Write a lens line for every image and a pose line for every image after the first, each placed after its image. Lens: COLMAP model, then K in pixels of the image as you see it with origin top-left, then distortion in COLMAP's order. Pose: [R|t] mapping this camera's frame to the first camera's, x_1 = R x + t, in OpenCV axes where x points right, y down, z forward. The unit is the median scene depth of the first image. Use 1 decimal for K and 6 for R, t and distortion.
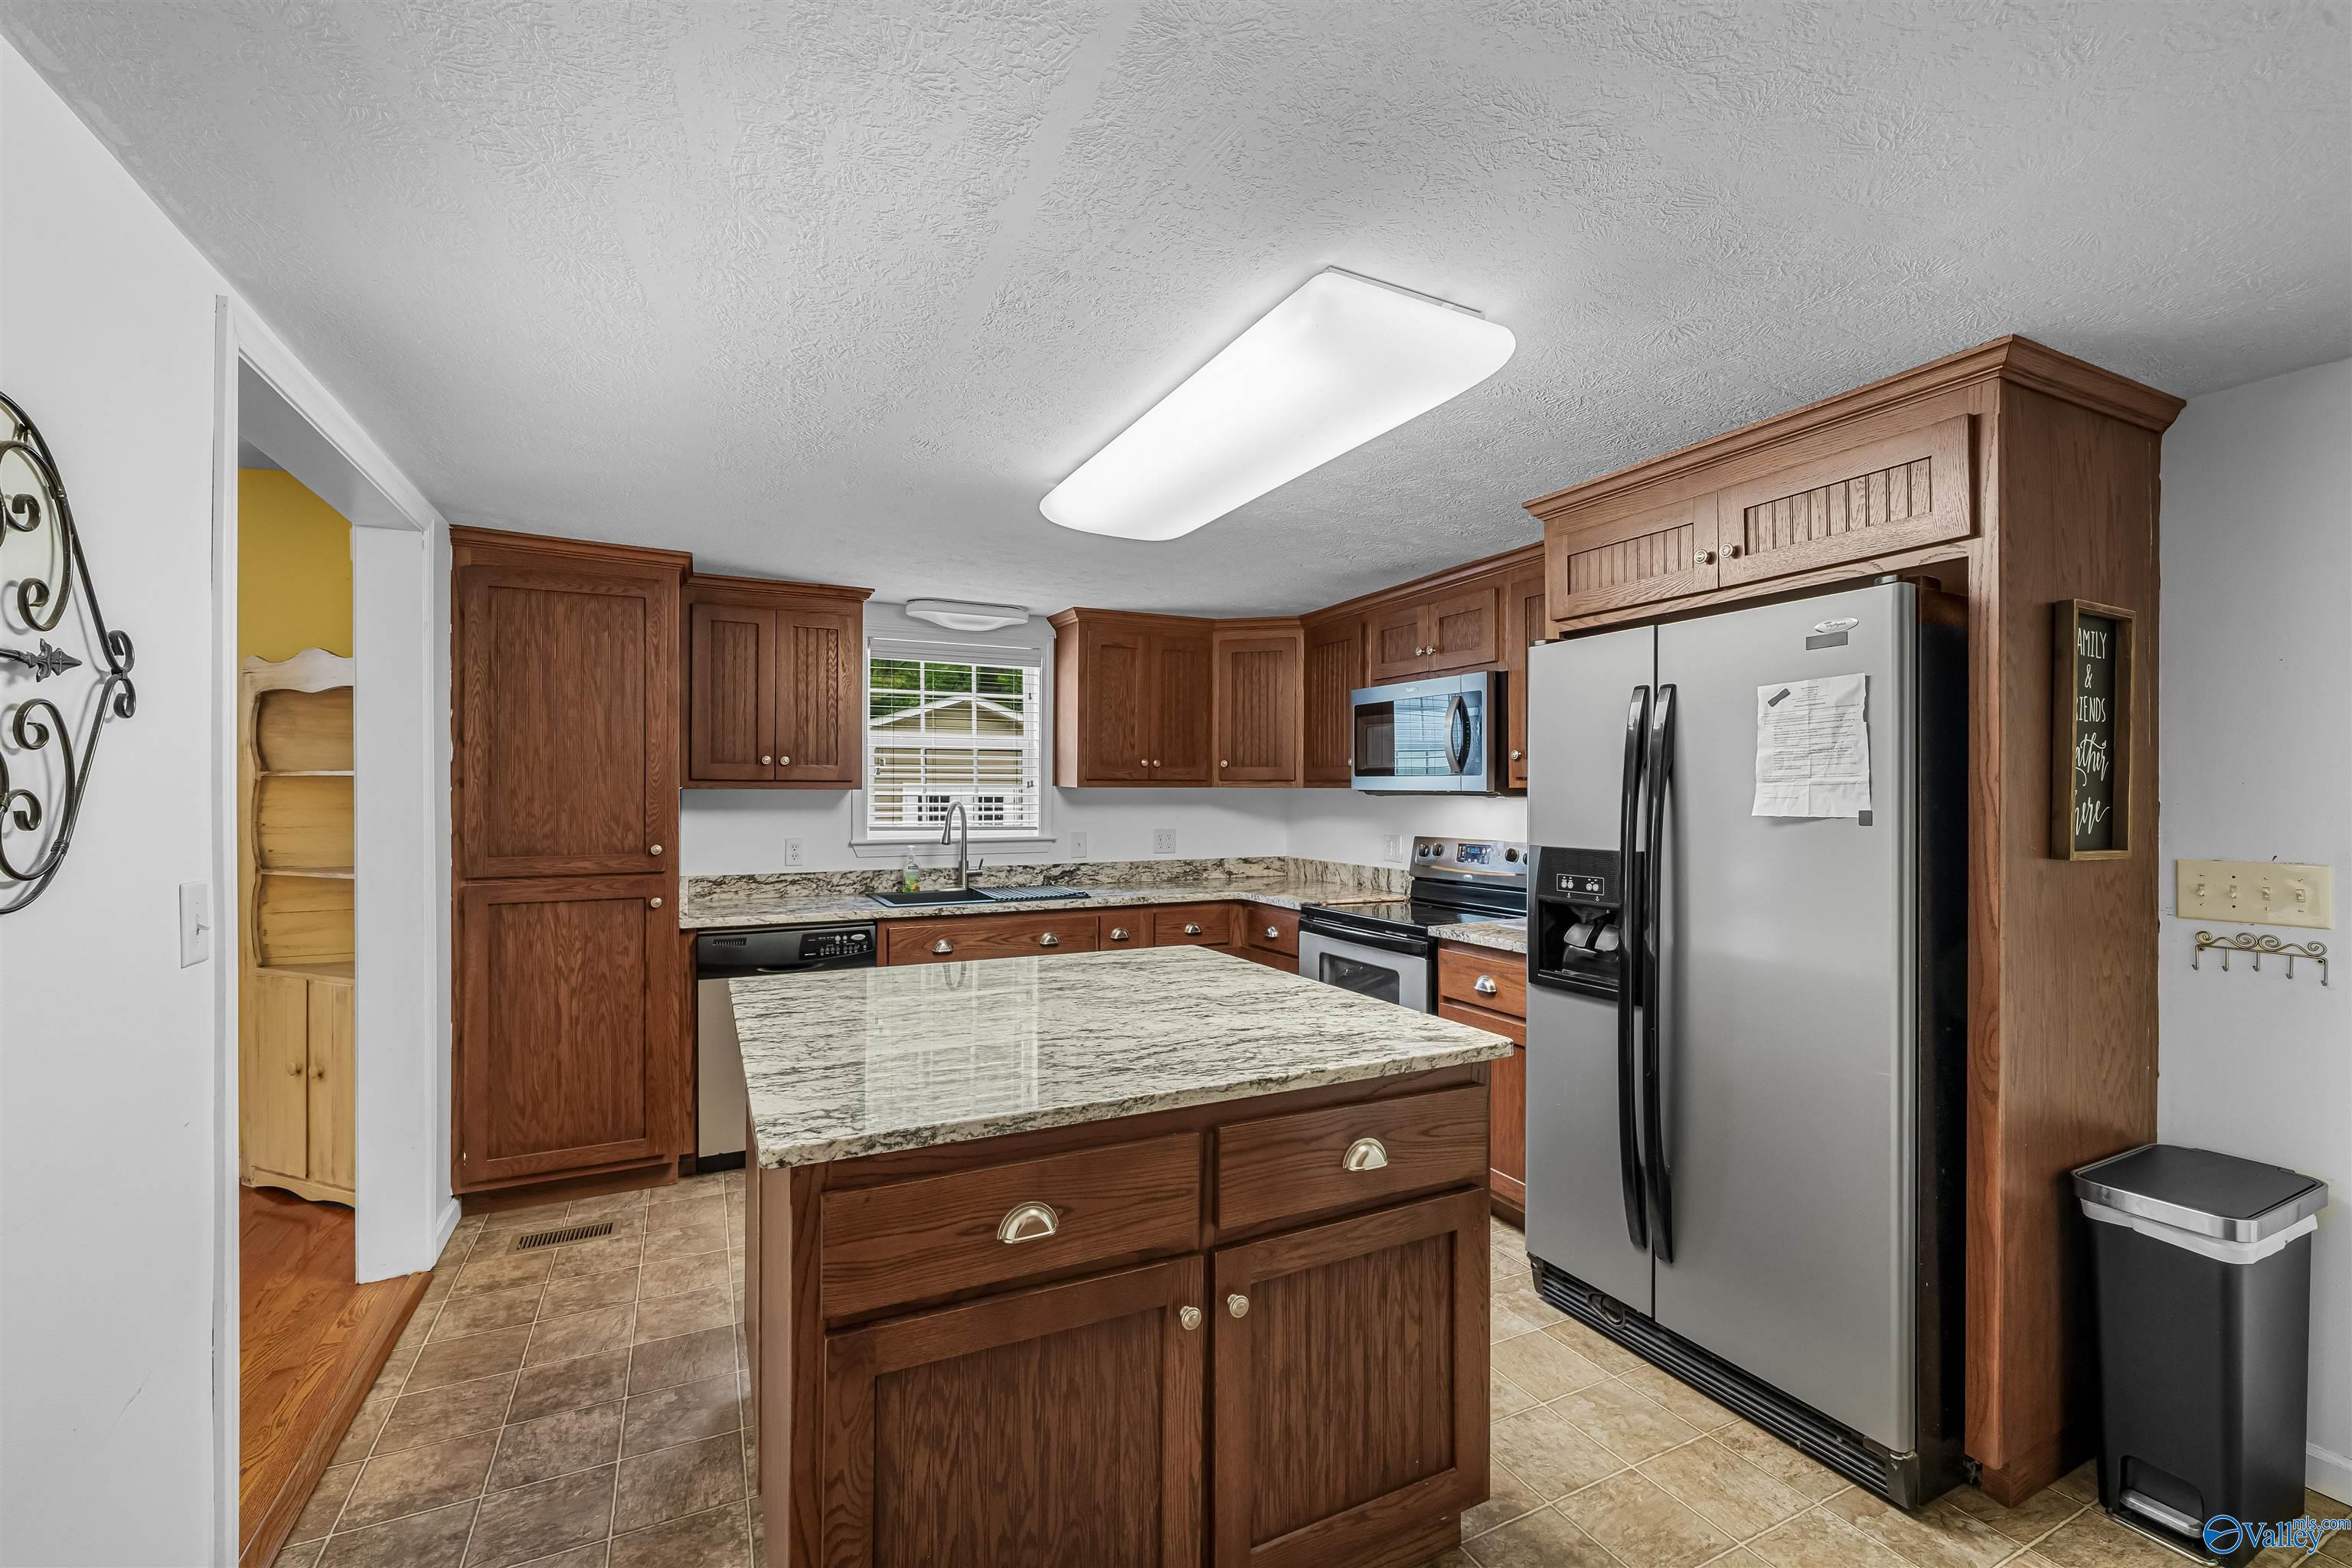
lens RADIAL K [[955.7, 0, 1172.5], [0, 955.7, 791.2], [0, 0, 1]] dist [-0.002816, -0.000315]
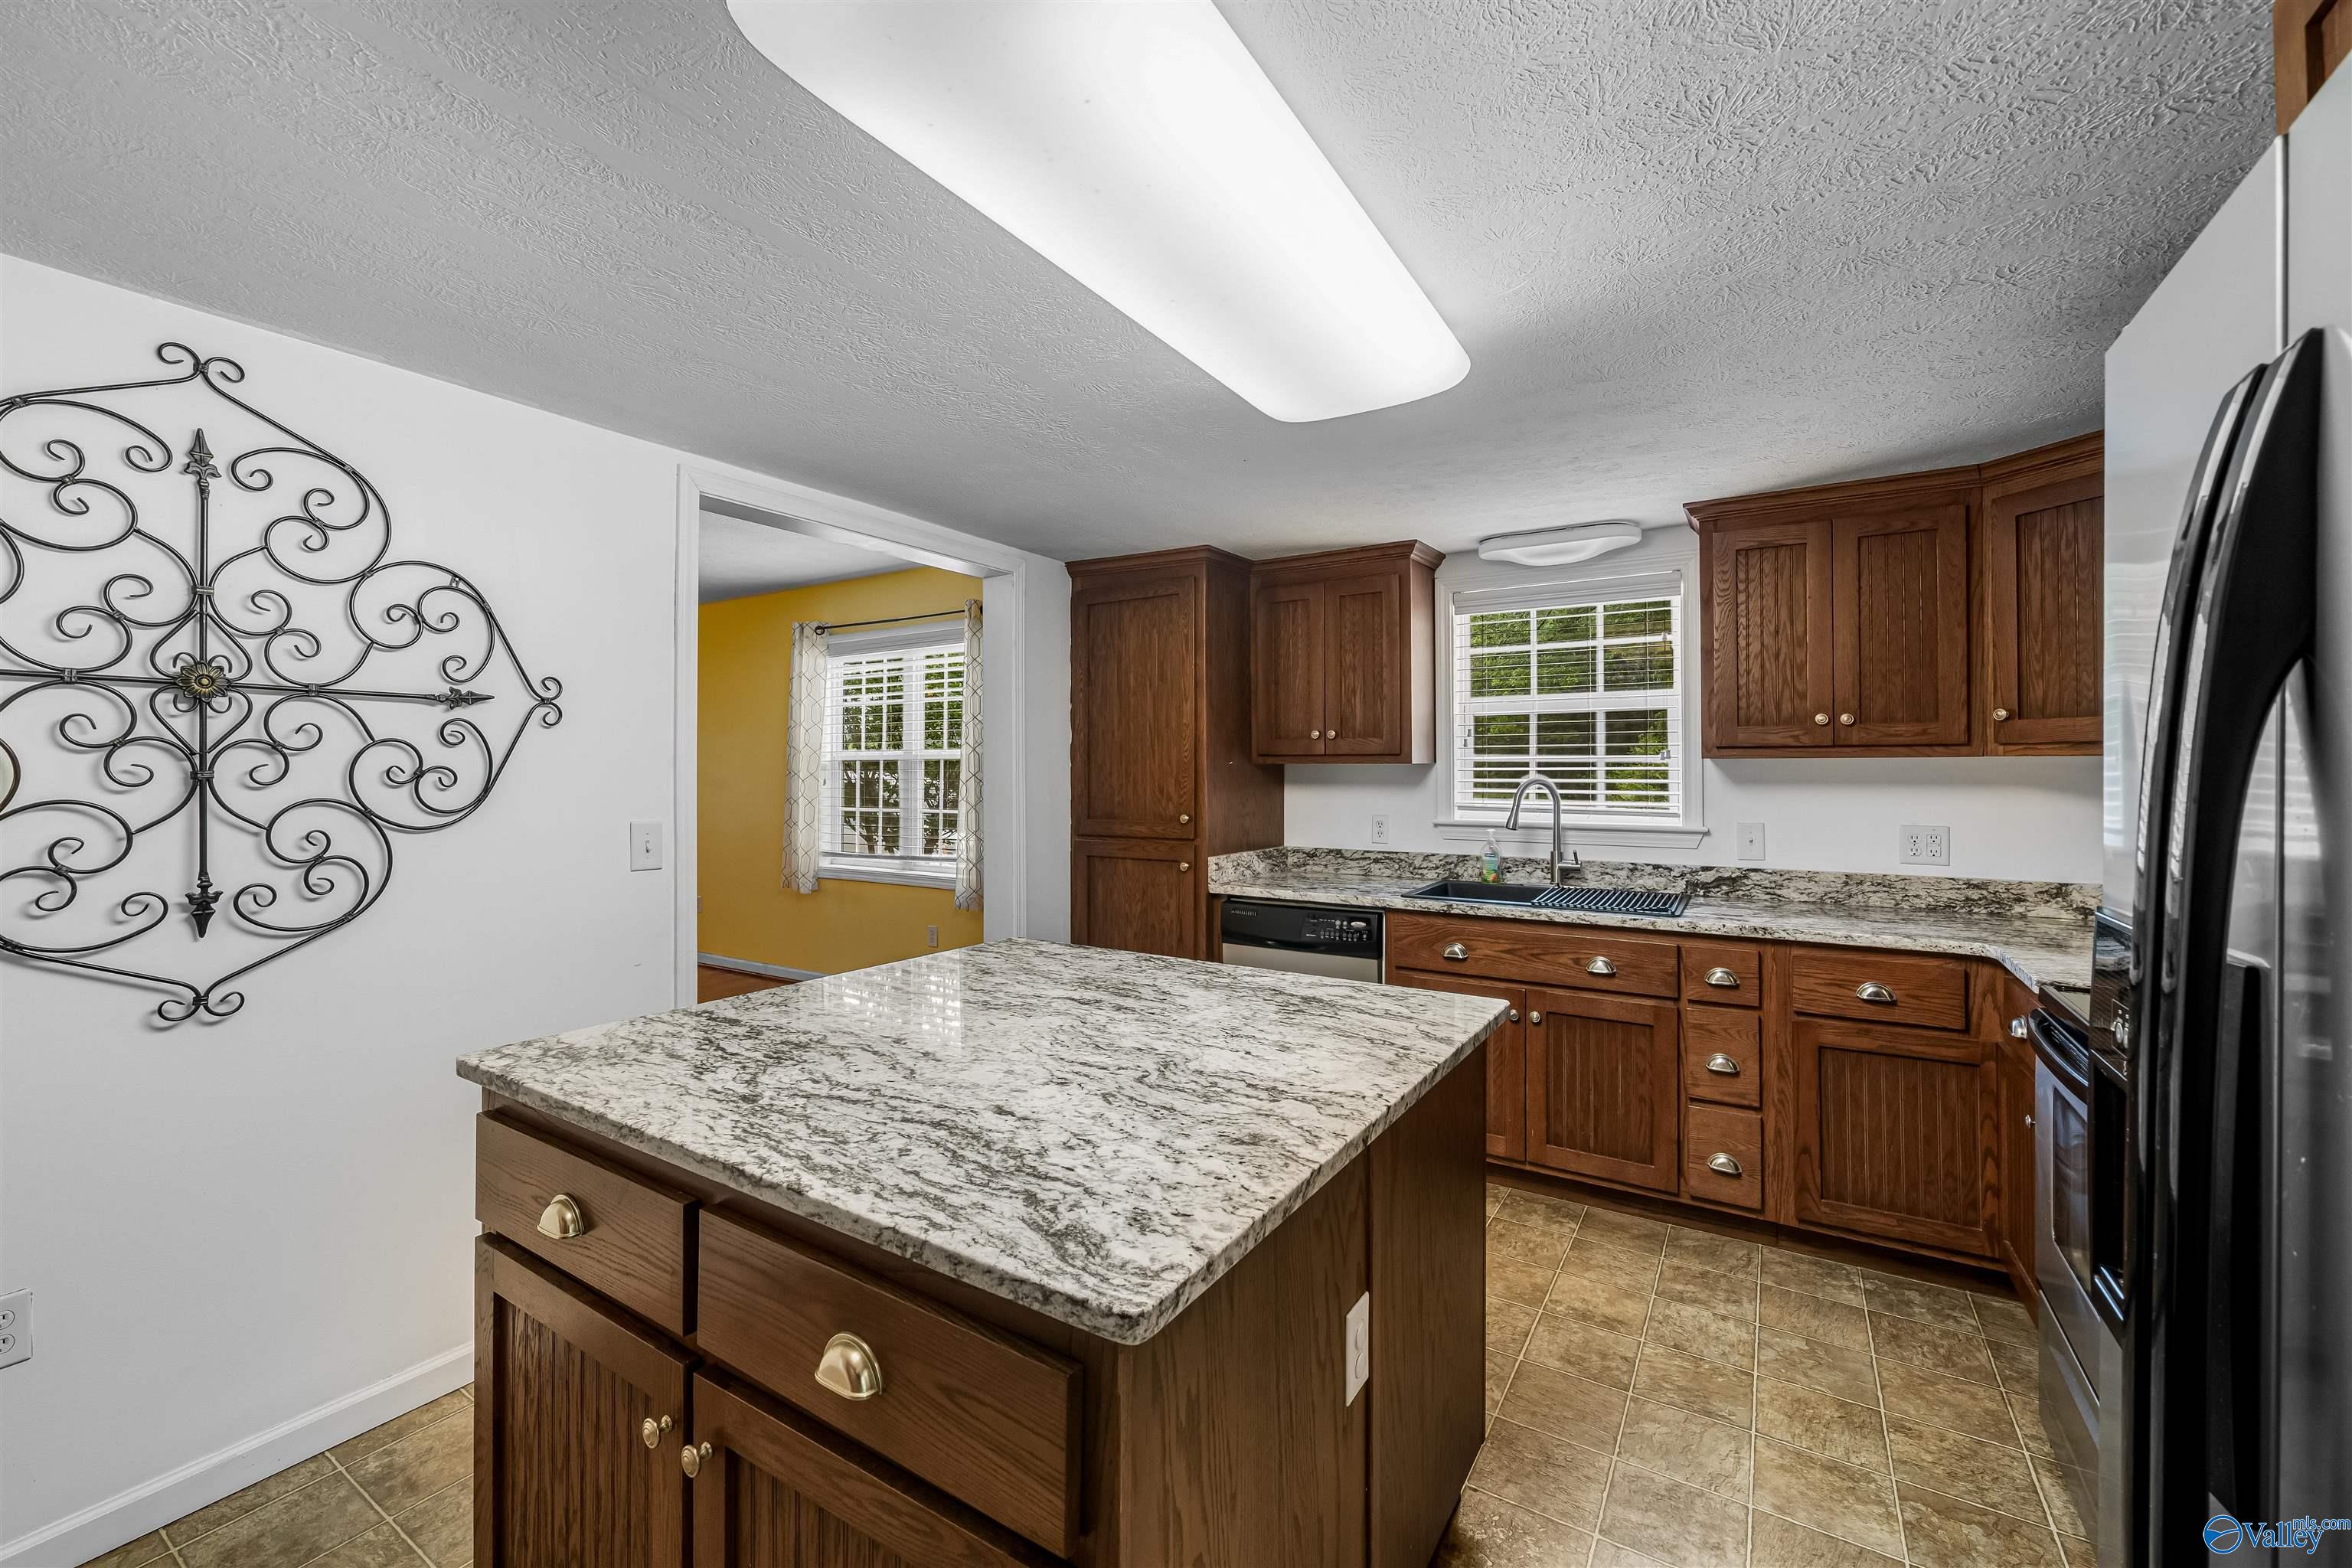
lens RADIAL K [[955.7, 0, 1182.7], [0, 955.7, 766.1], [0, 0, 1]] dist [-0.002816, -0.000315]
pose [[0.519168, -0.003462, -0.854665, 0.361790], [0.003673, 0.999992, -0.001820, 0.001875], [0.854665, -0.002195, 0.519176, 0.377376]]
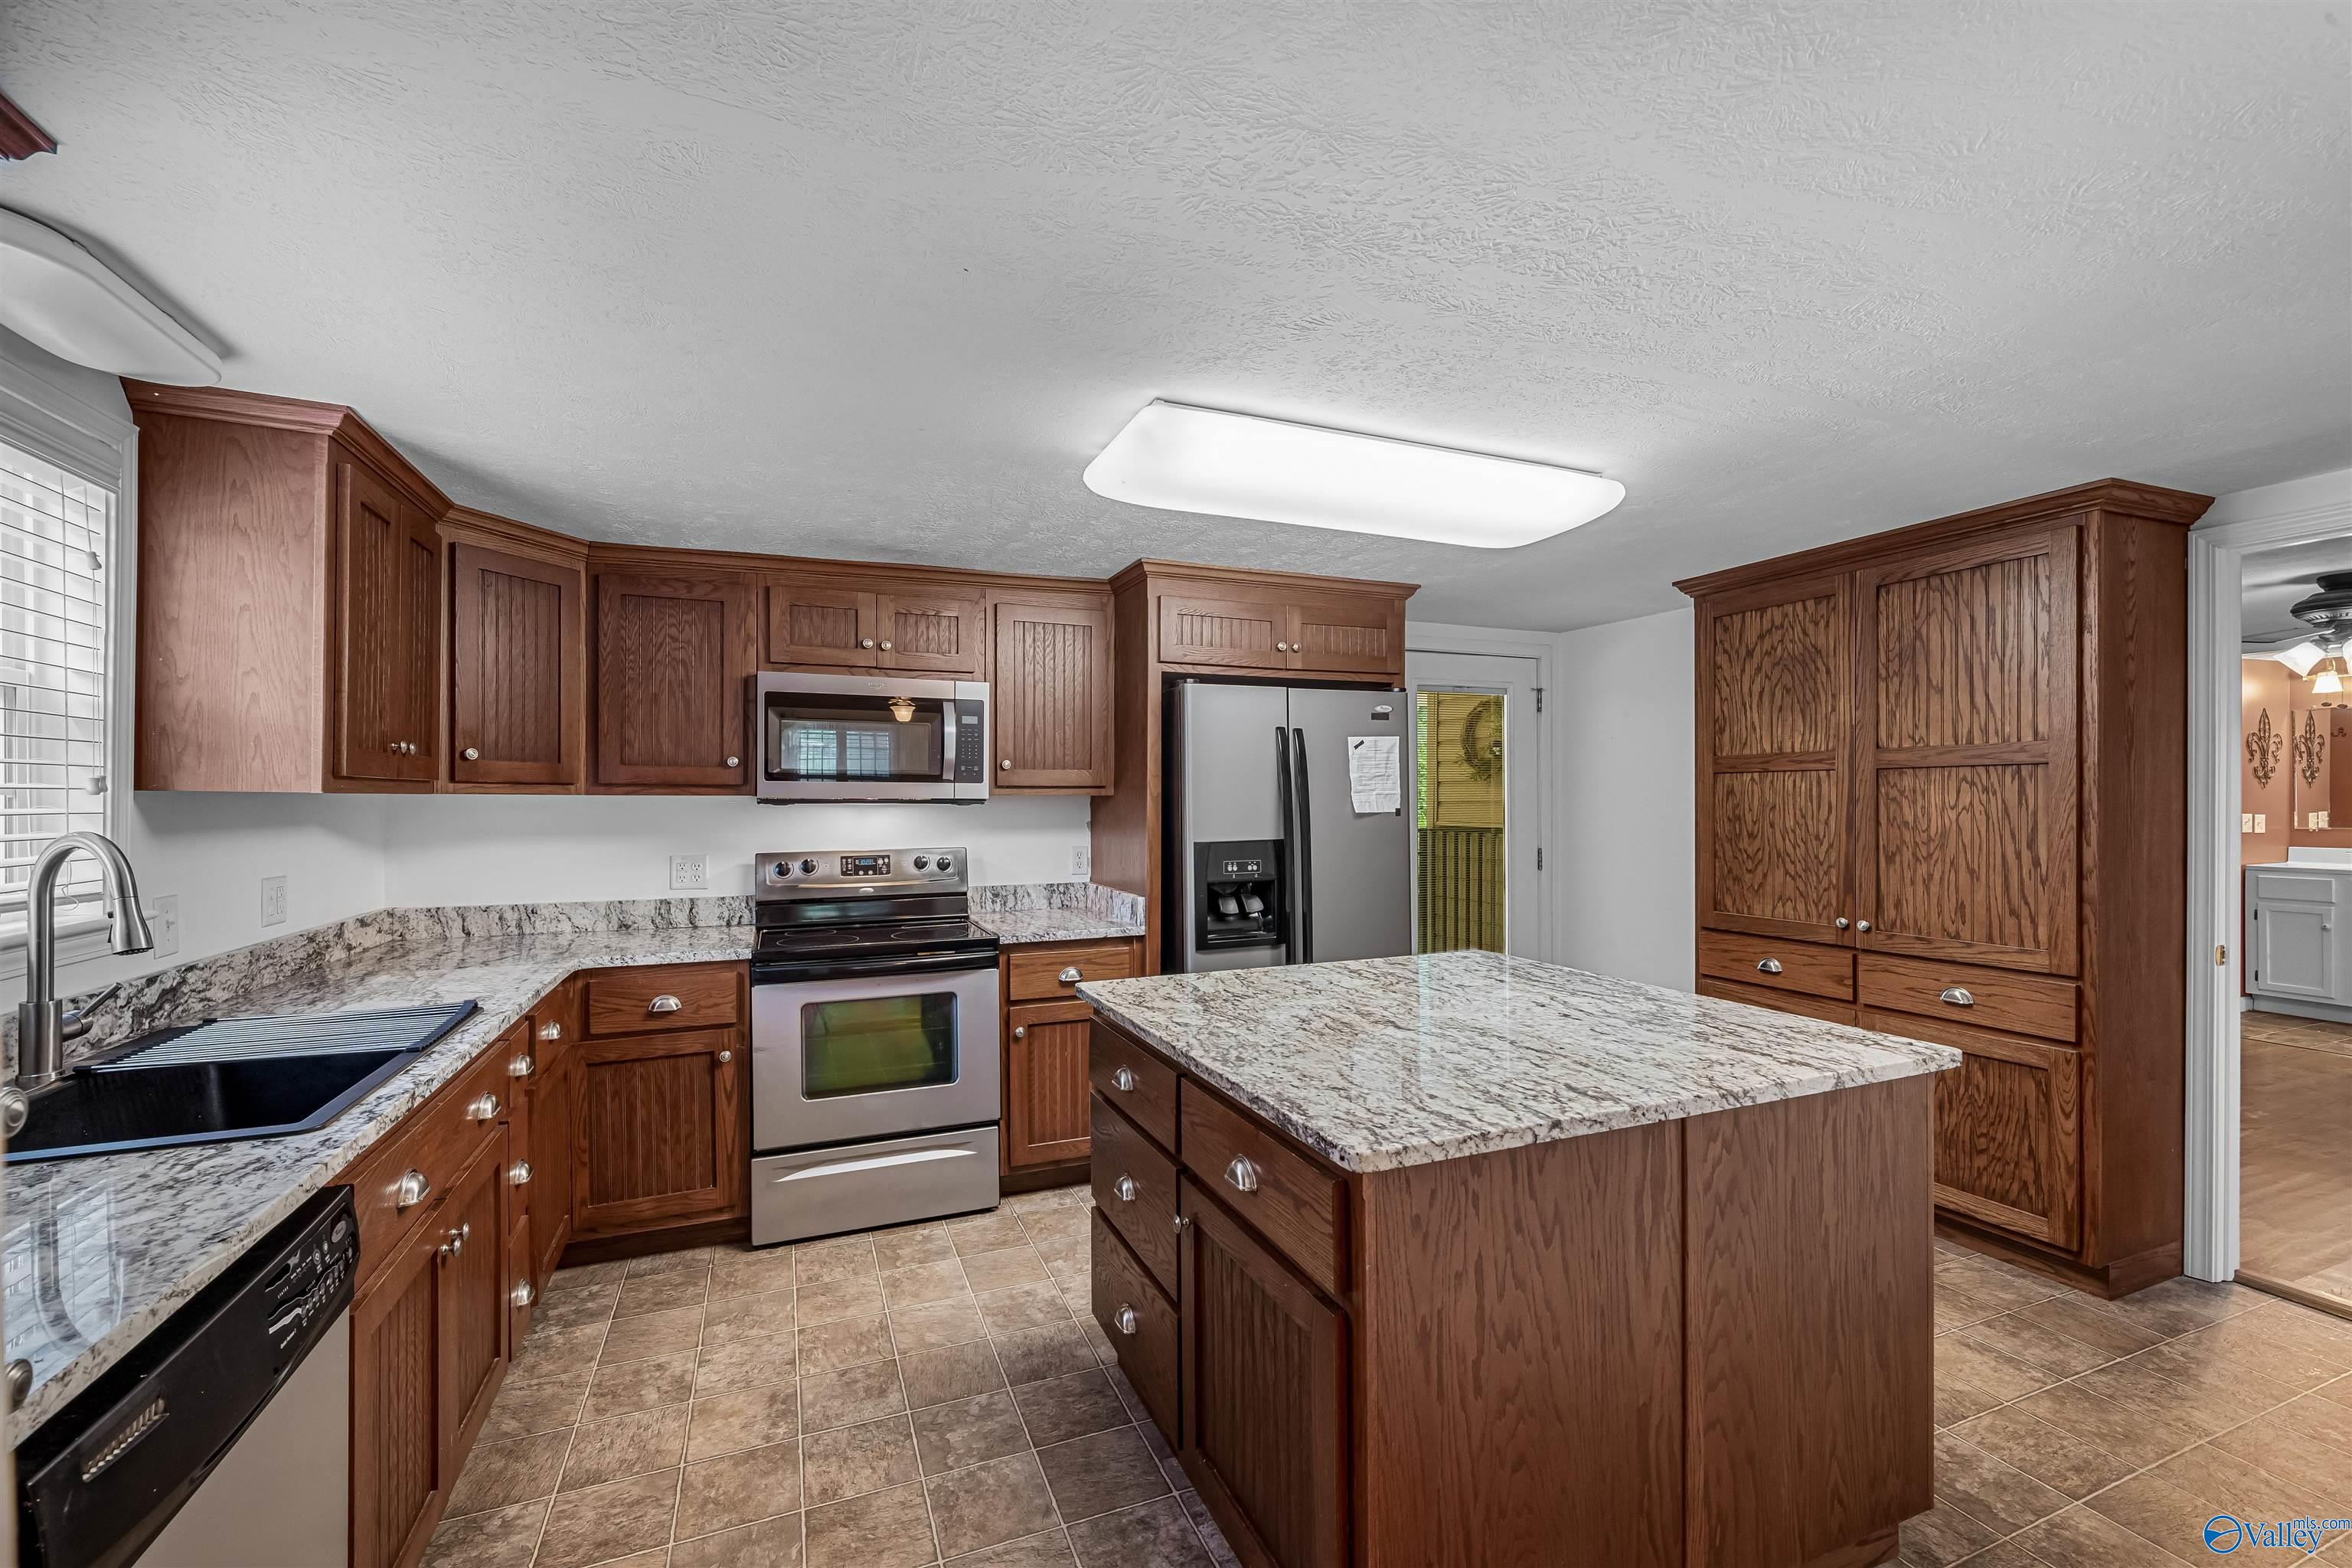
lens RADIAL K [[955.7, 0, 1153.9], [0, 955.7, 800.6], [0, 0, 1]] dist [-0.002816, -0.000315]
pose [[0.082880, -0.002303, 0.996557, -0.632328], [0.001596, 0.999996, 0.002178, -0.000004], [-0.996558, 0.001410, 0.082883, 0.678515]]
